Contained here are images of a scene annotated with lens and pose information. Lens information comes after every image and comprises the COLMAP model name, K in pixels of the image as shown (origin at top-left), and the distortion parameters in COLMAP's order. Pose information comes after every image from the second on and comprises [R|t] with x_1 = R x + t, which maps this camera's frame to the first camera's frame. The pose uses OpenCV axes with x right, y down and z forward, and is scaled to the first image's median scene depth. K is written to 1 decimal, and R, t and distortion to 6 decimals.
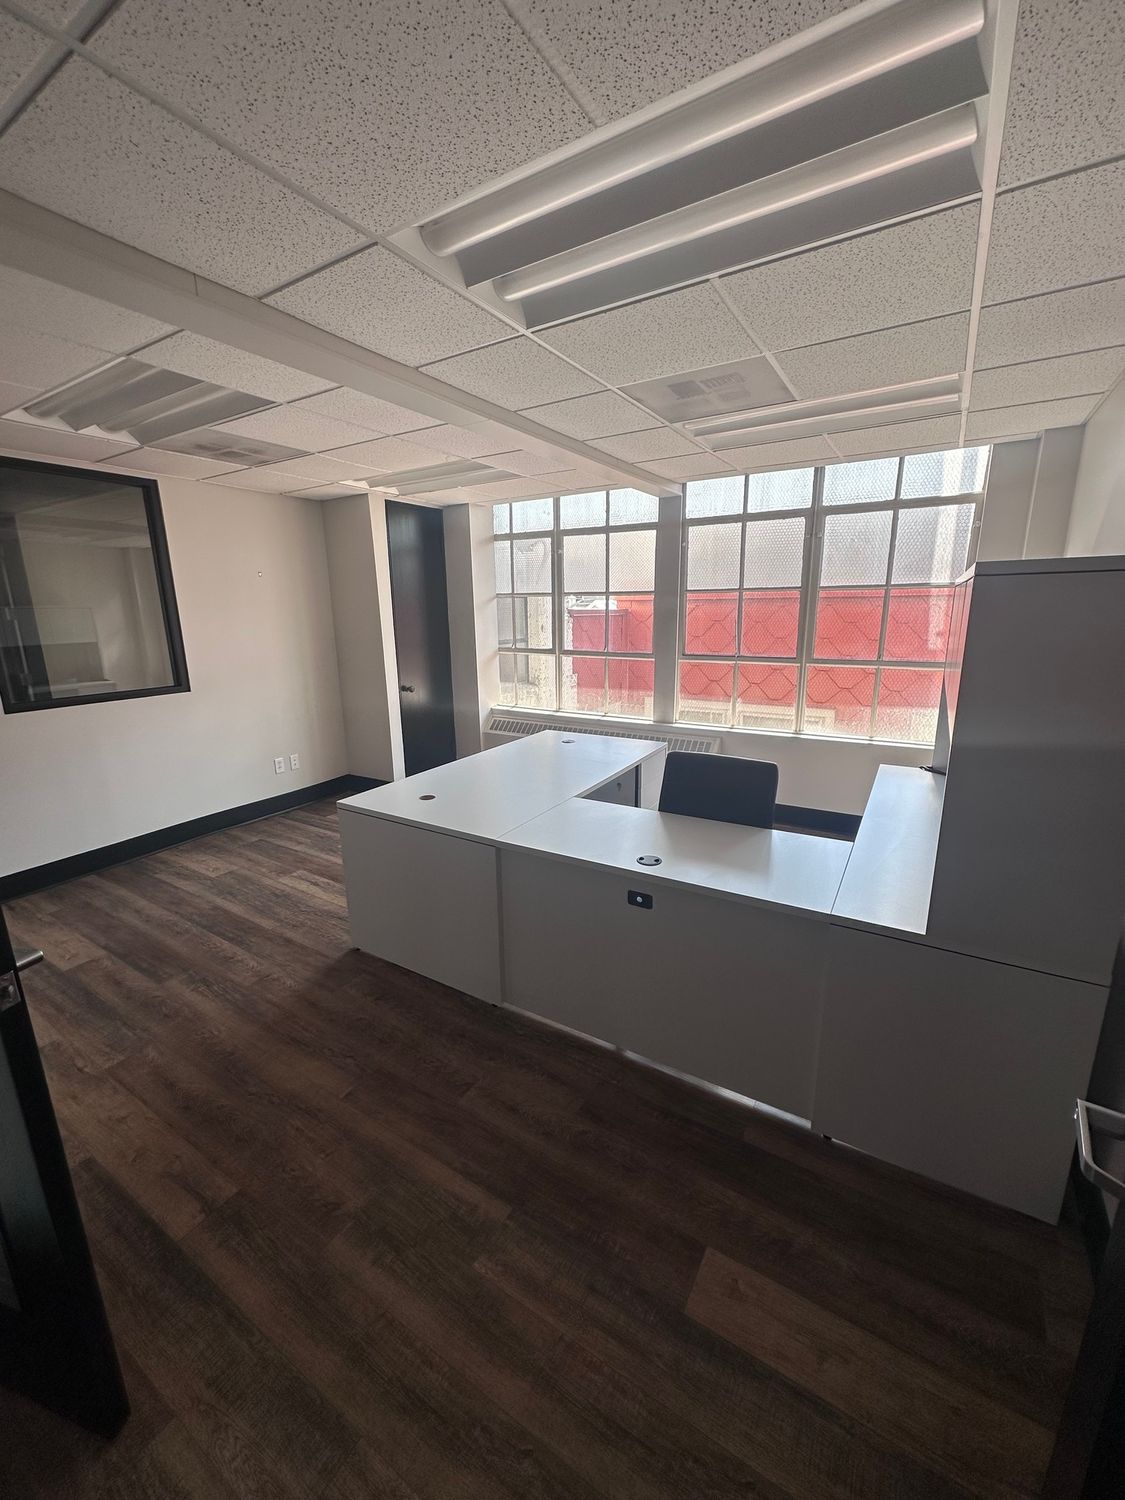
lens RADIAL K [[598.0, 0, 558.6], [0, 598.0, 747.3], [0, 0, 1]] dist [-0.001447, 0.000904]
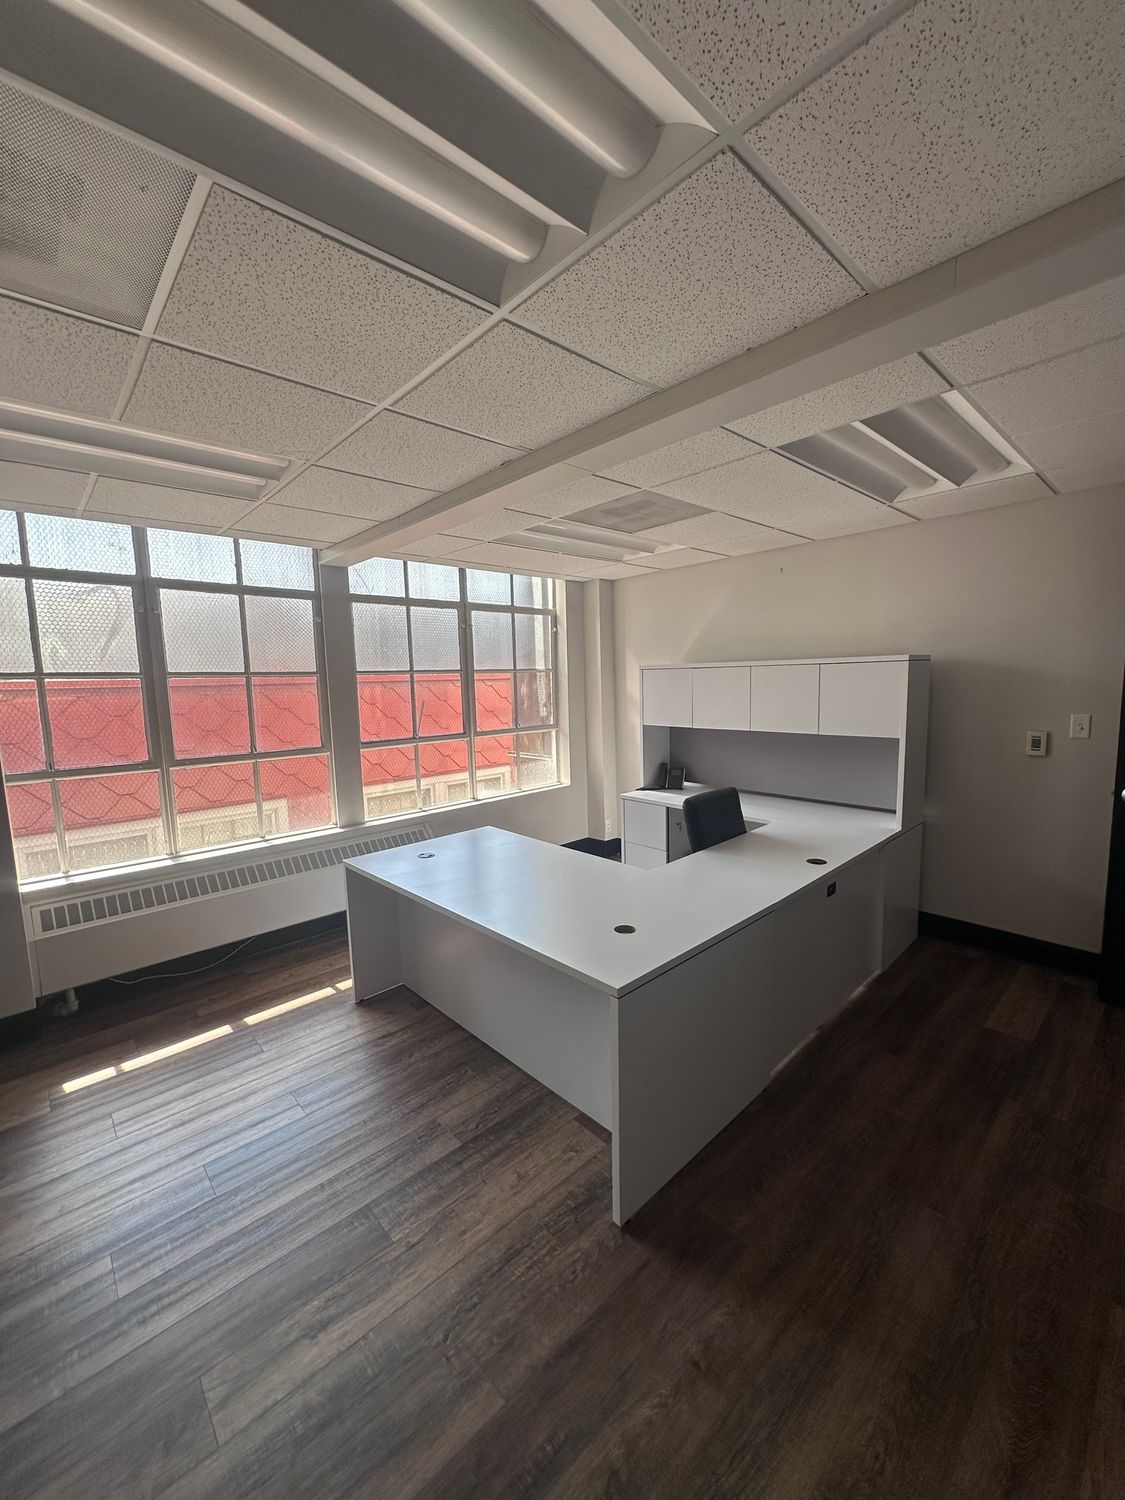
lens RADIAL K [[598.0, 0, 558.0], [0, 598.0, 749.5], [0, 0, 1]] dist [-0.001447, 0.000904]
pose [[0.271278, -0.105921, 0.956655, -0.706266], [0.244261, 0.968964, 0.038019, -0.139200], [-0.930991, 0.223360, 0.288731, 0.614677]]
